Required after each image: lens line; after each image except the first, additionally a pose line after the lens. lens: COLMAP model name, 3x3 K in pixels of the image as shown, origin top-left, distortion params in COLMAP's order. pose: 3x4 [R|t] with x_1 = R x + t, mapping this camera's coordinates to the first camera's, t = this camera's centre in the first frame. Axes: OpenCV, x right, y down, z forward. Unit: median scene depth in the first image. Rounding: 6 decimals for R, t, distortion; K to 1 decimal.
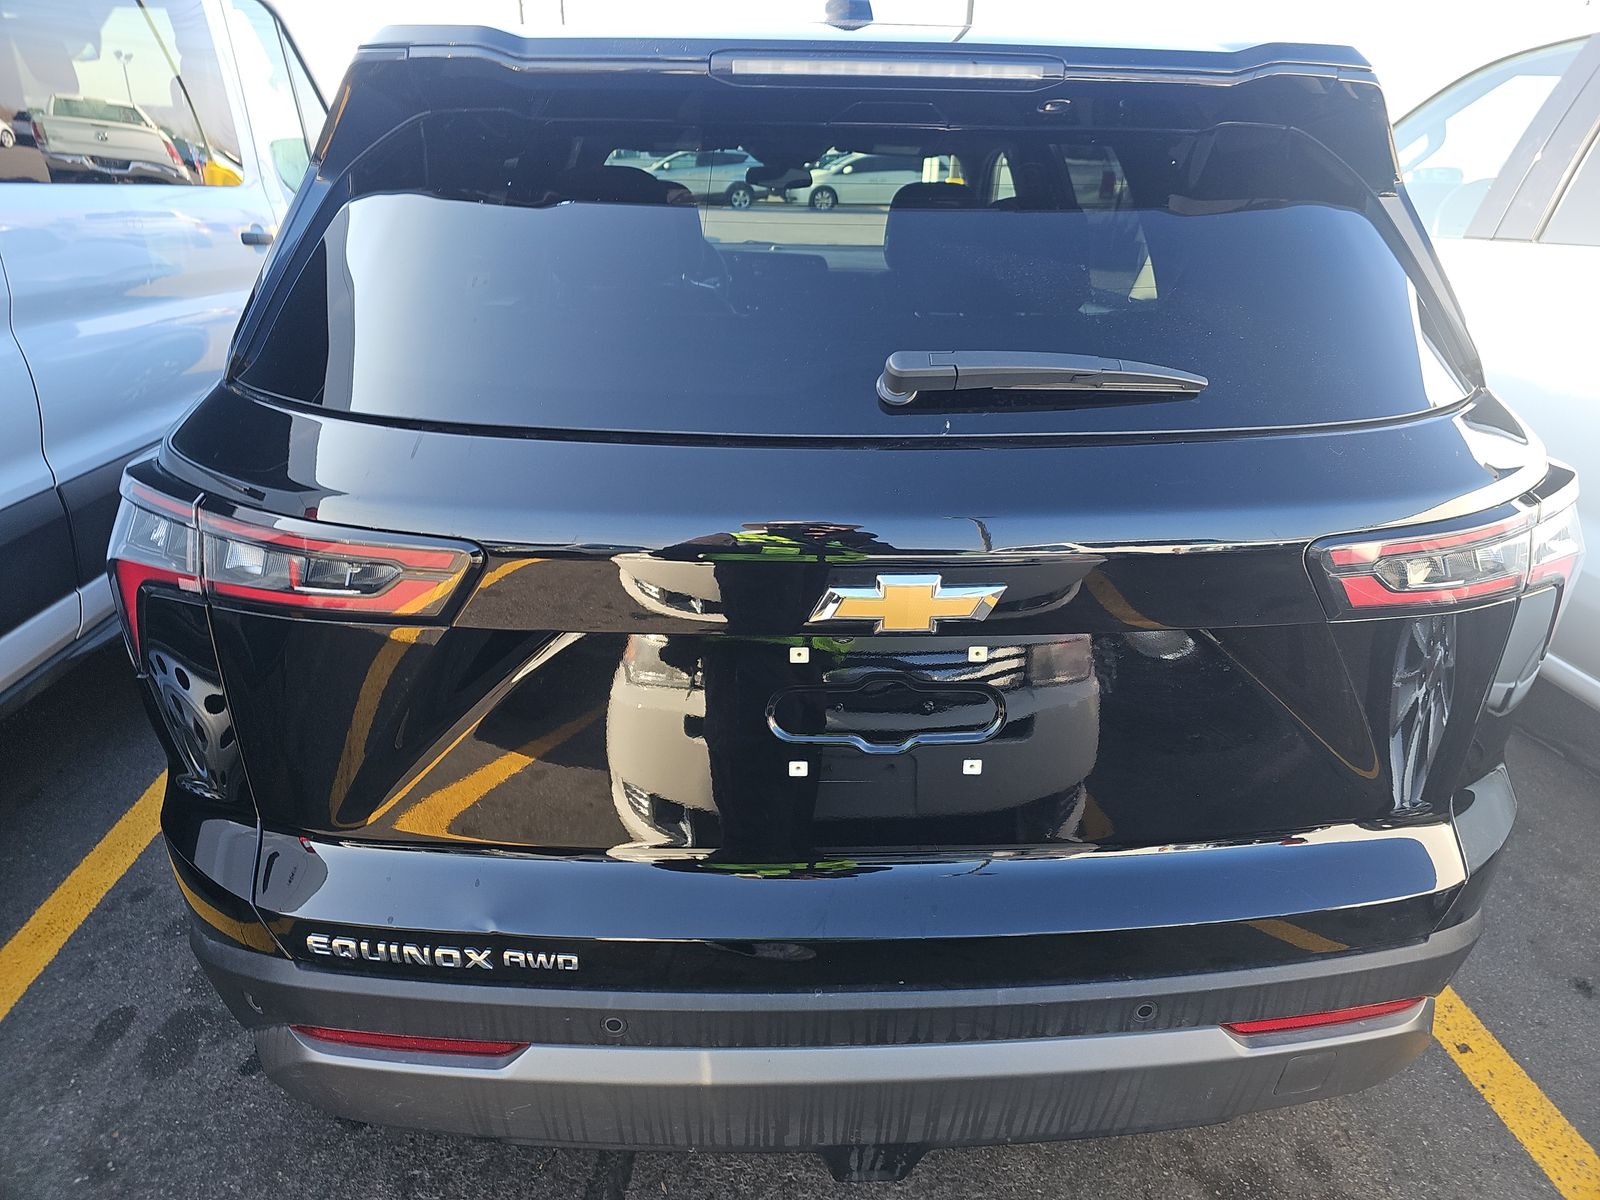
lens RADIAL K [[1040.0, 0, 800.5], [0, 1040.0, 592.8], [0, 0, 1]] dist [0.049603, -0.031945]
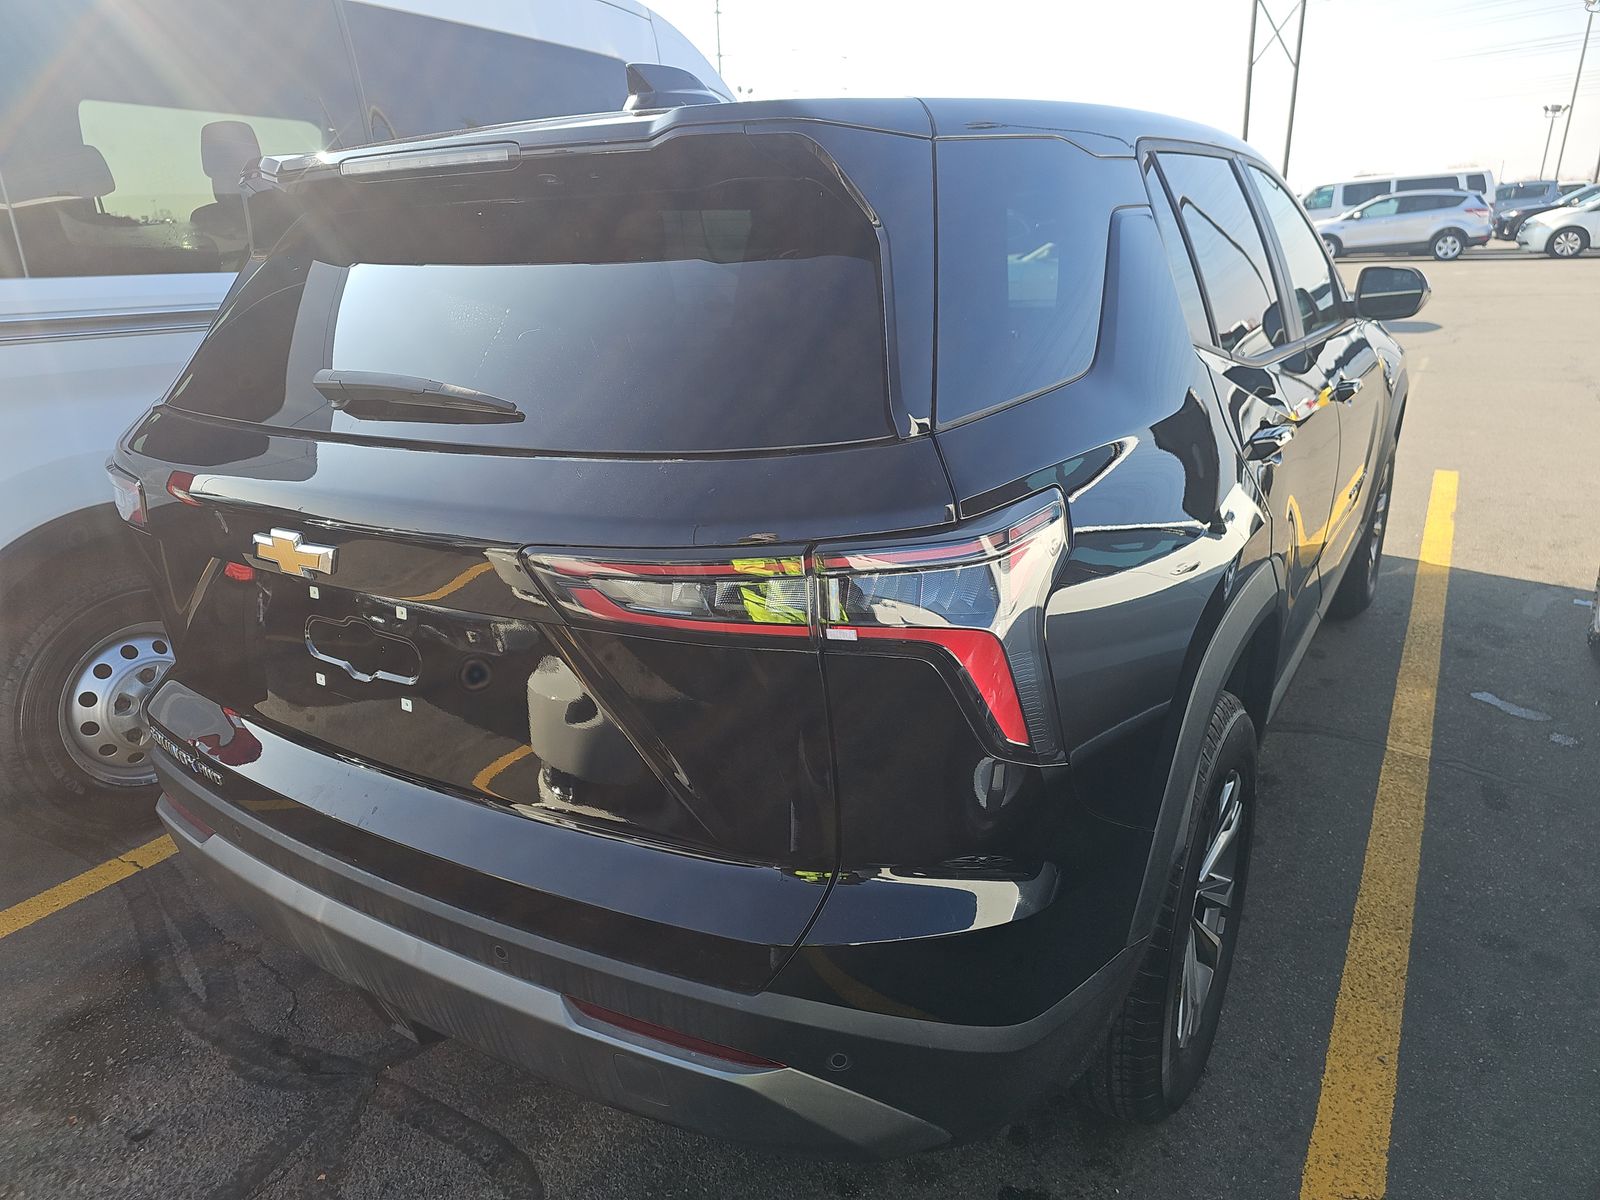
lens RADIAL K [[1040.0, 0, 793.9], [0, 1040.0, 602.0], [0, 0, 1]] dist [0.049603, -0.031945]
pose [[0.811175, 0.150389, -0.565135, 1.217006], [-0.175744, 0.984388, 0.009701, -0.049253], [0.557771, 0.091449, 0.824942, 0.201851]]
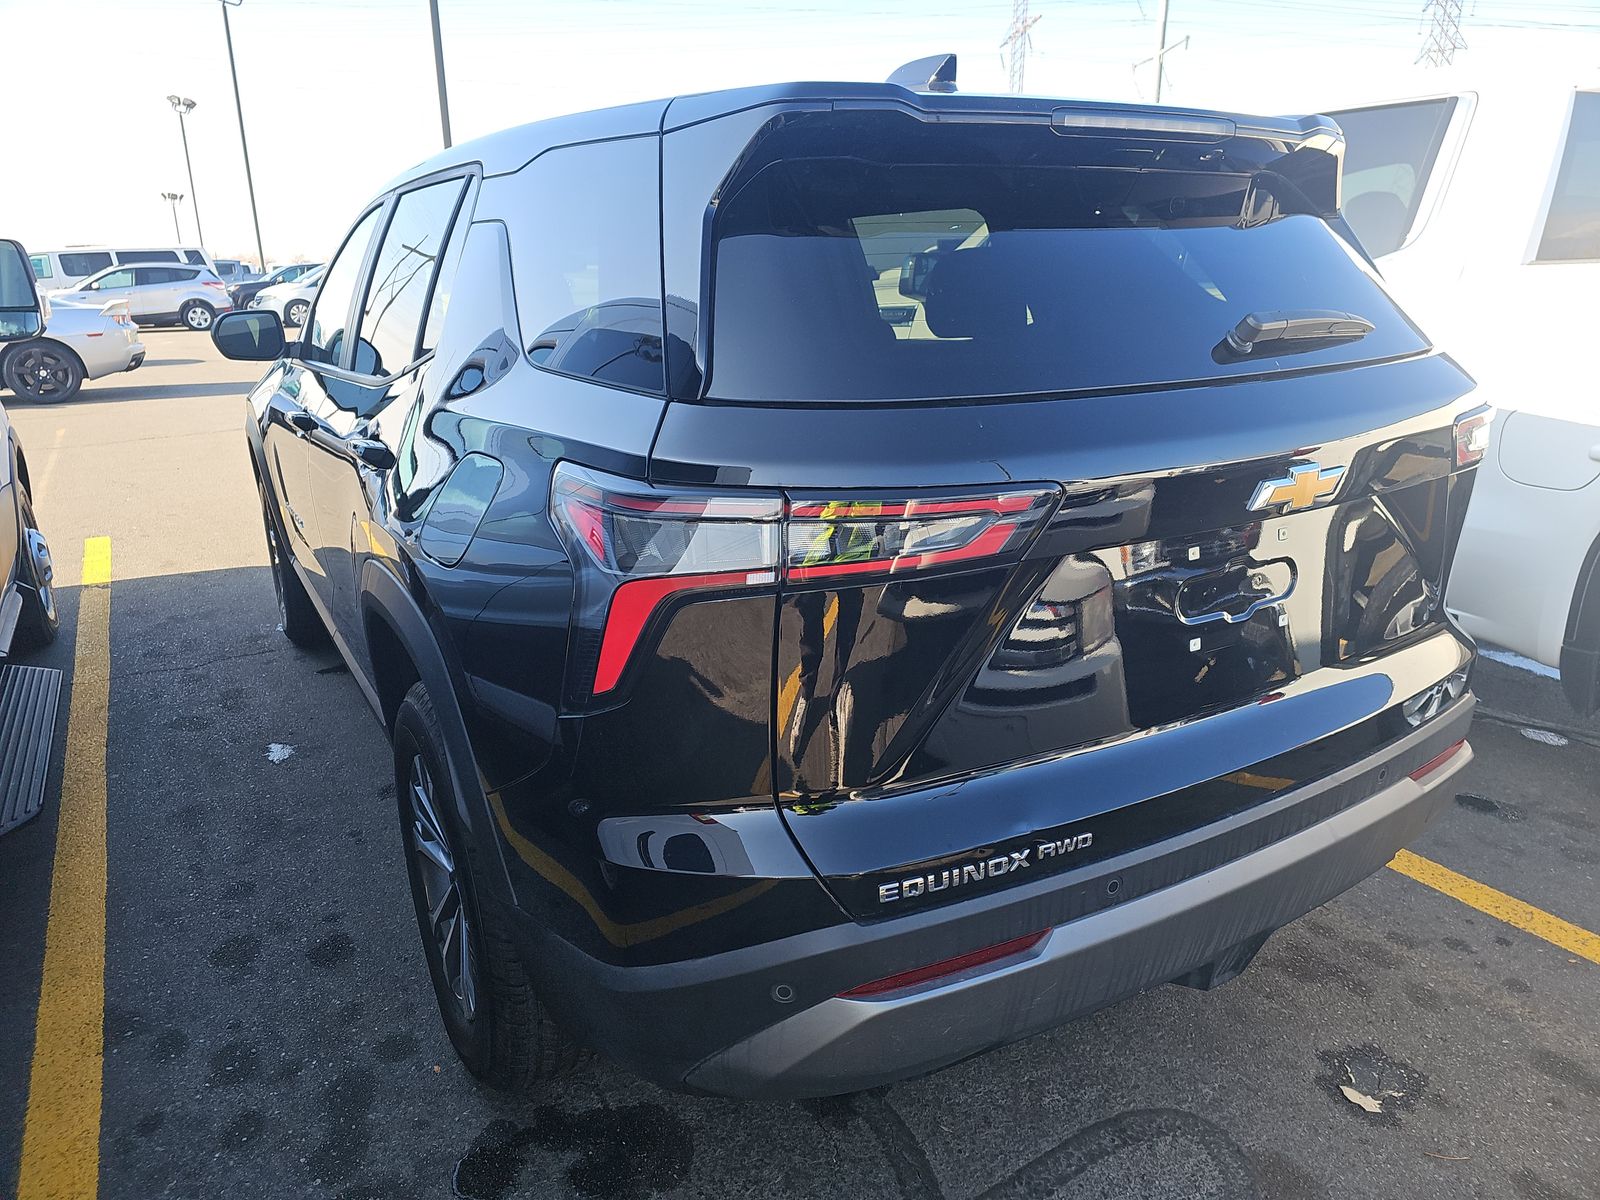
lens RADIAL K [[1040.0, 0, 798.7], [0, 1040.0, 597.4], [0, 0, 1]] dist [0.049603, -0.031945]
pose [[0.885886, -0.175019, 0.429621, -0.933961], [0.211508, 0.976627, -0.038275, 0.056034], [-0.412881, 0.124775, 0.902198, 0.021874]]
